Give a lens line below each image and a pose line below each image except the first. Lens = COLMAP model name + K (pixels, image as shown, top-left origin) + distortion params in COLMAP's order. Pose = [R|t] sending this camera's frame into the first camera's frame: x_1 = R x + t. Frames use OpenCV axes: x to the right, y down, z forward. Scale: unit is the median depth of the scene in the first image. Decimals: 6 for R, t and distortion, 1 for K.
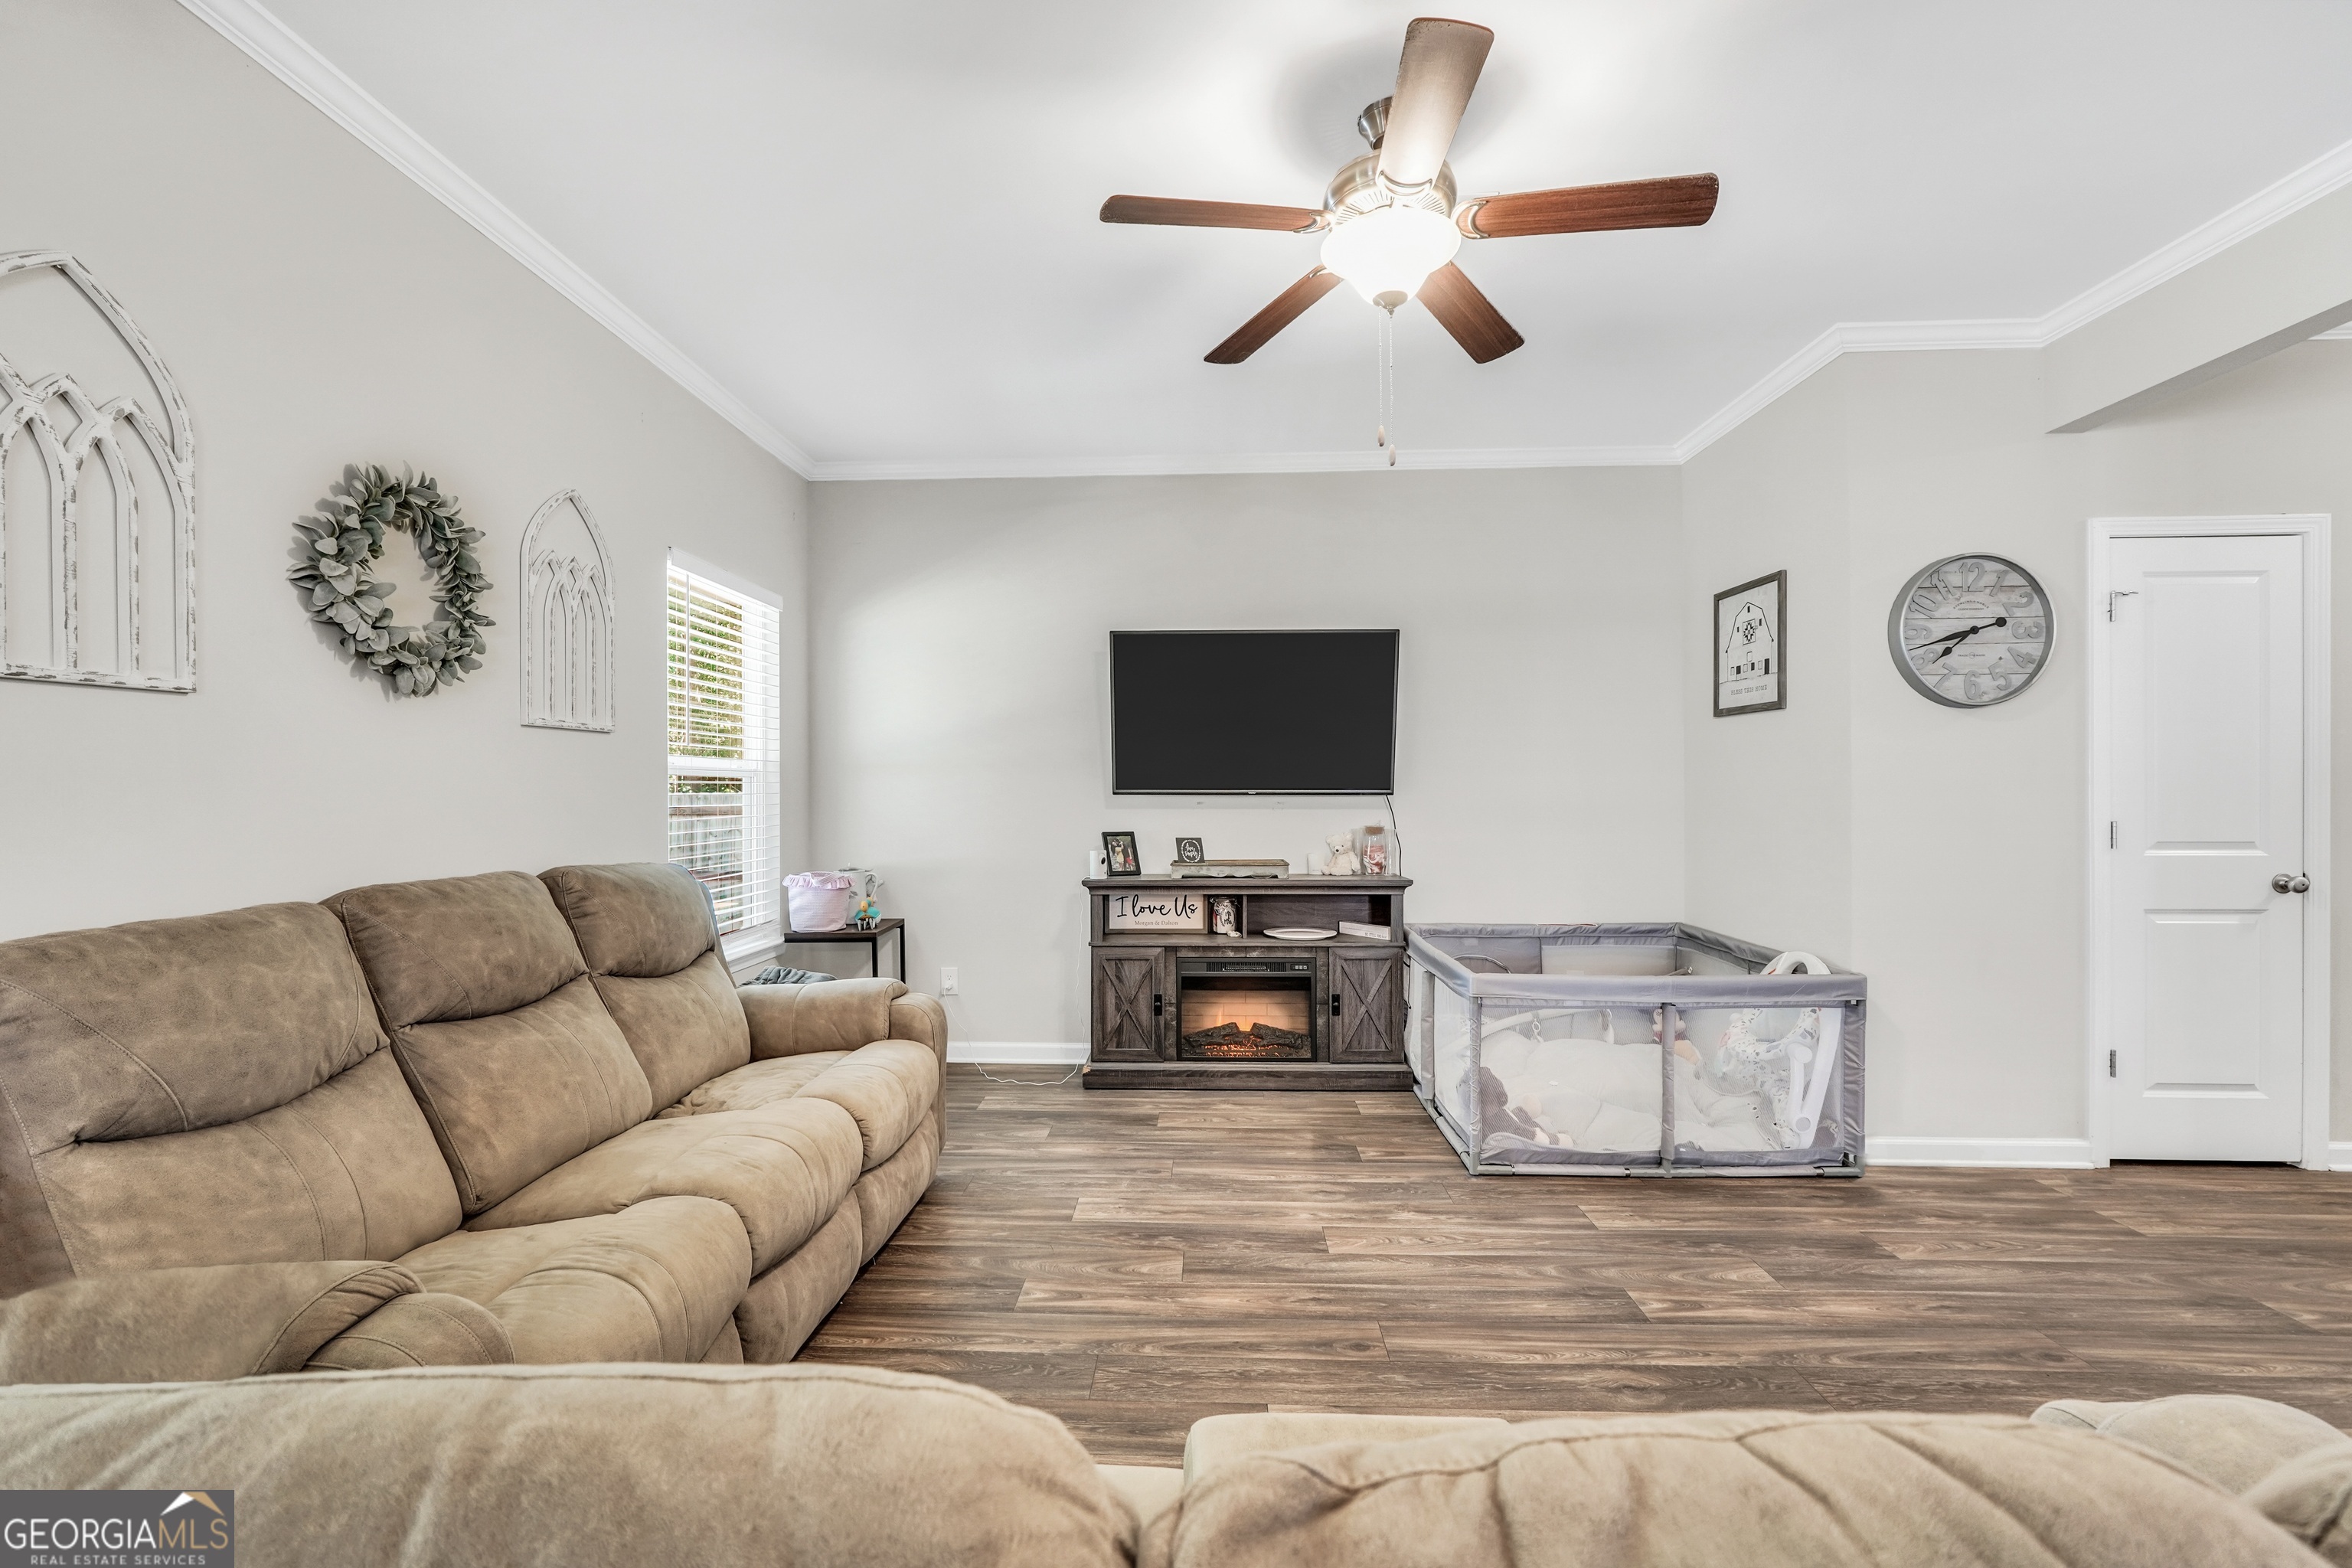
lens RADIAL K [[999.8, 0, 1159.7], [0, 999.8, 783.7], [0, 0, 1]] dist [-0.018537, 0.007371]
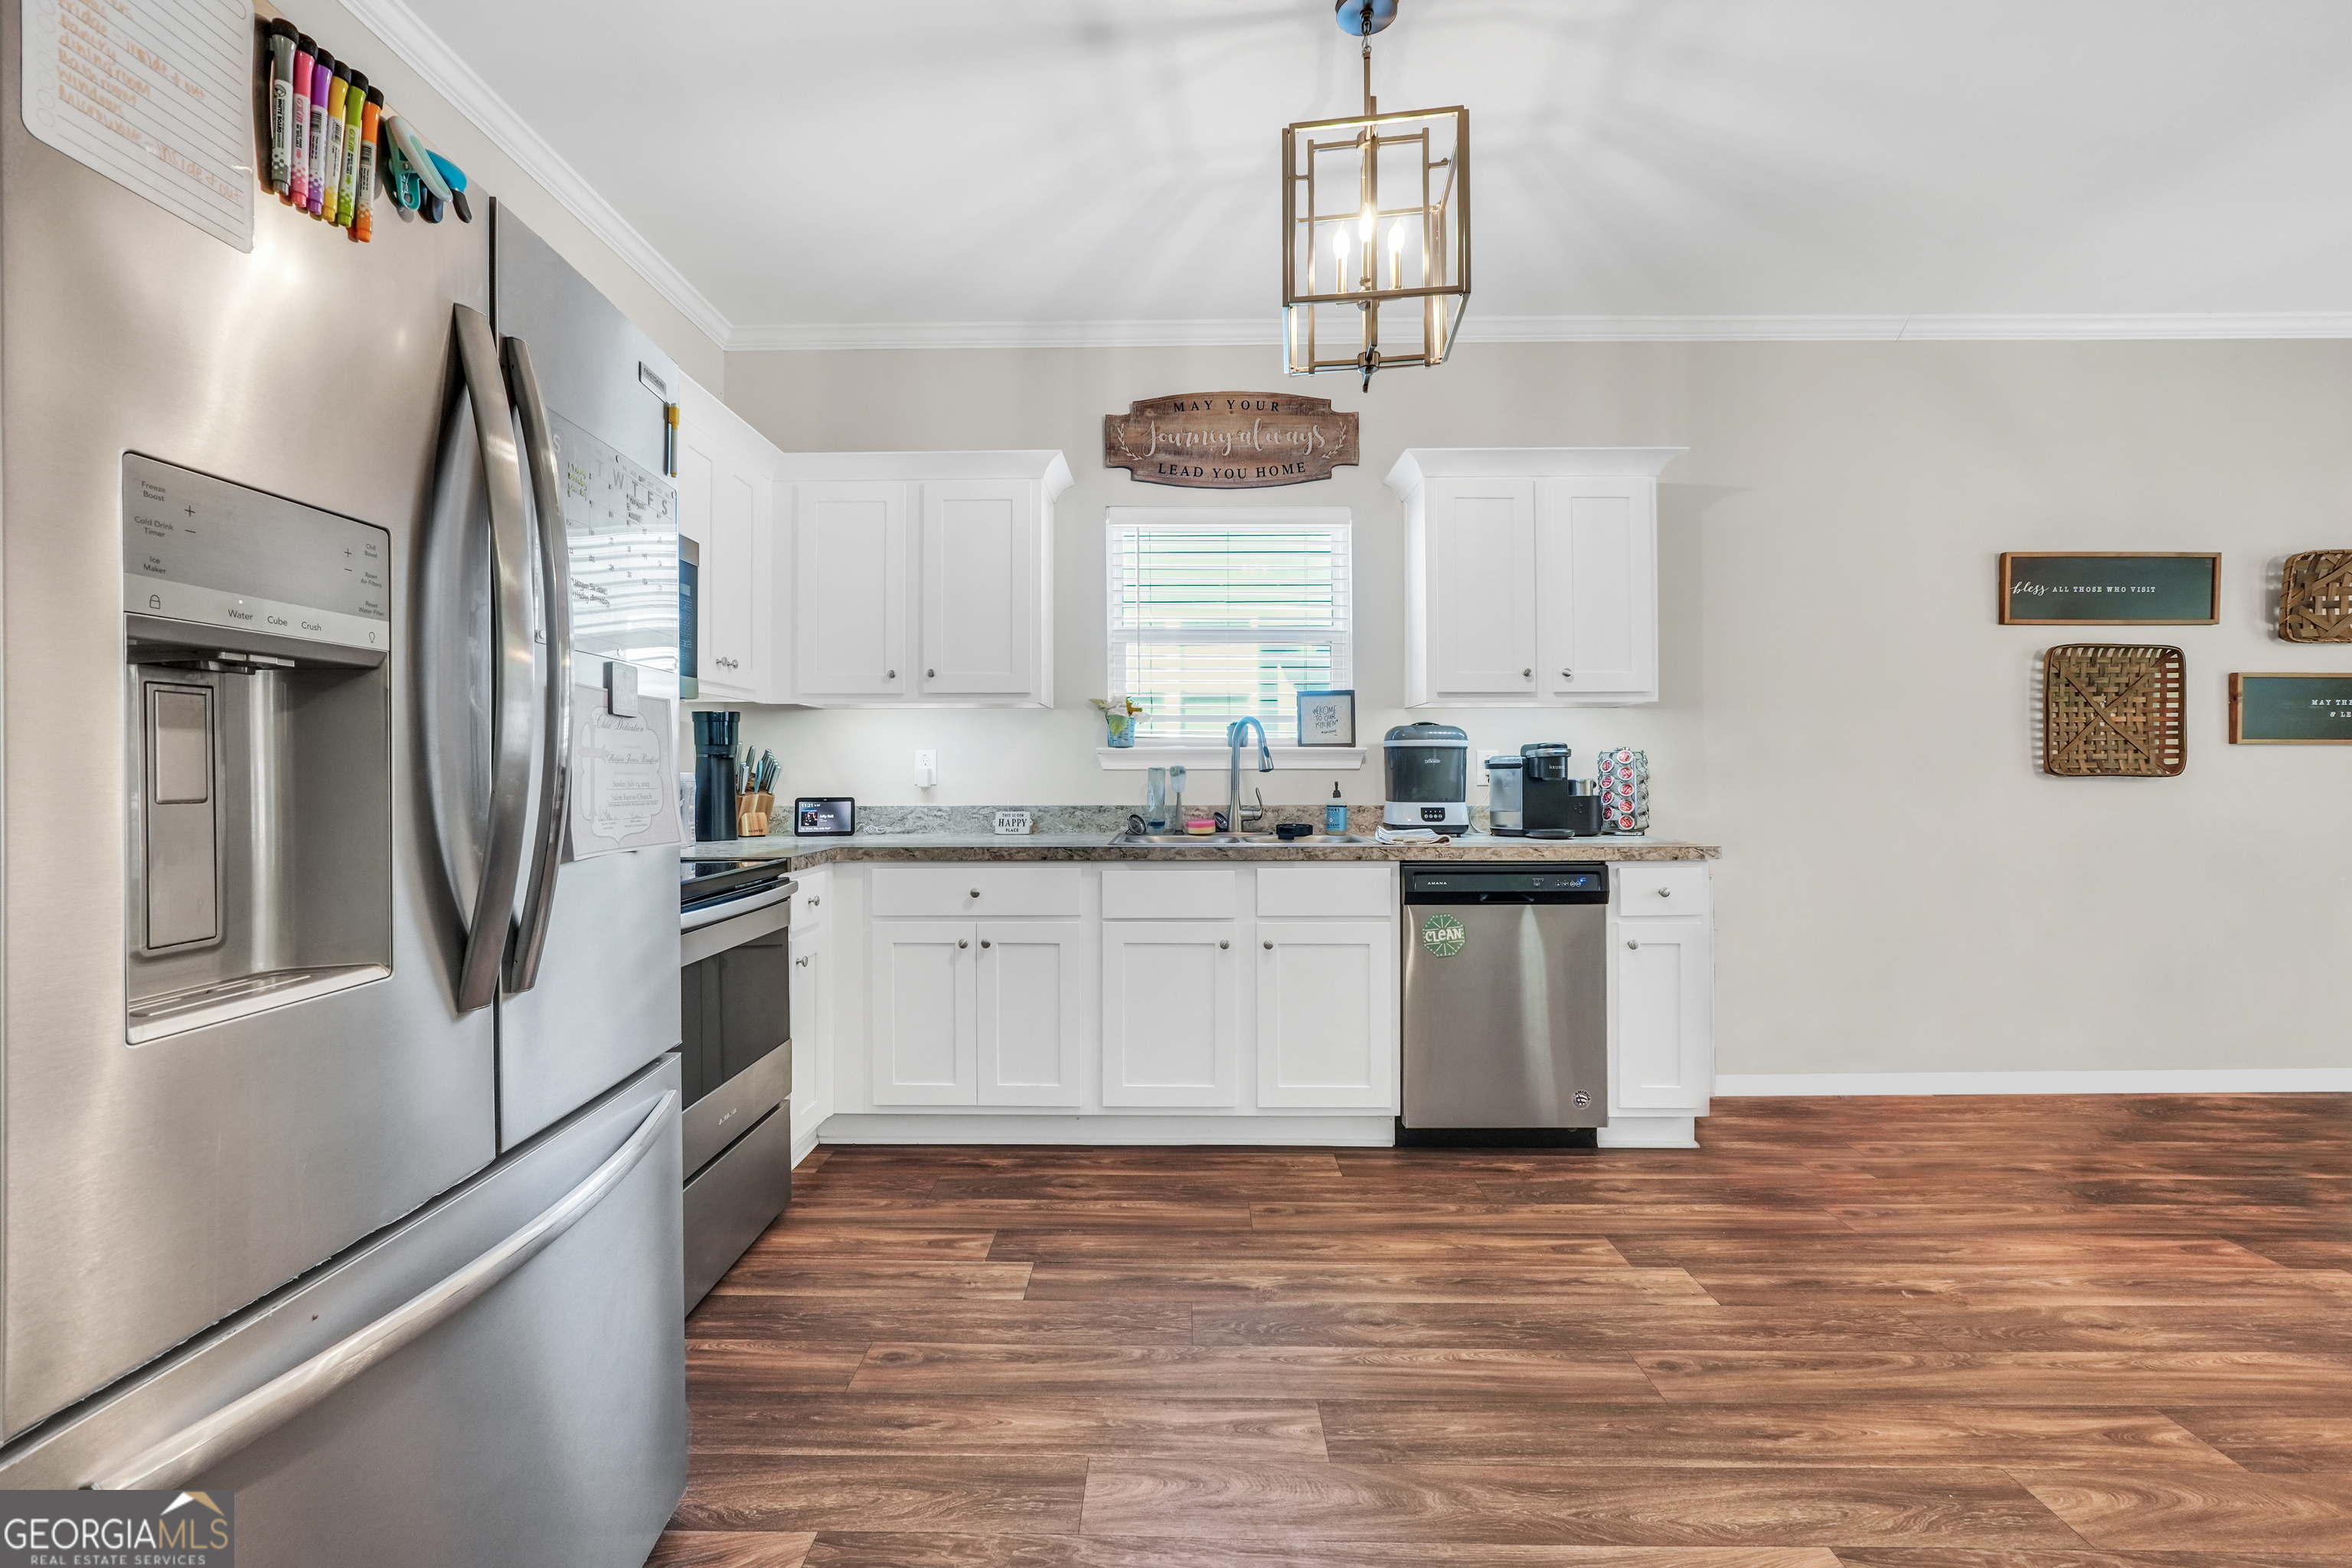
lens RADIAL K [[984.6, 0, 1175.6], [0, 984.6, 772.9], [0, 0, 1]] dist [-0.024787, 0.006856]
pose [[-0.999106, 0.005403, -0.041924, 0.454372], [0.005502, 0.999982, -0.002243, 0.037941], [0.041911, -0.002472, -0.999118, 1.256935]]
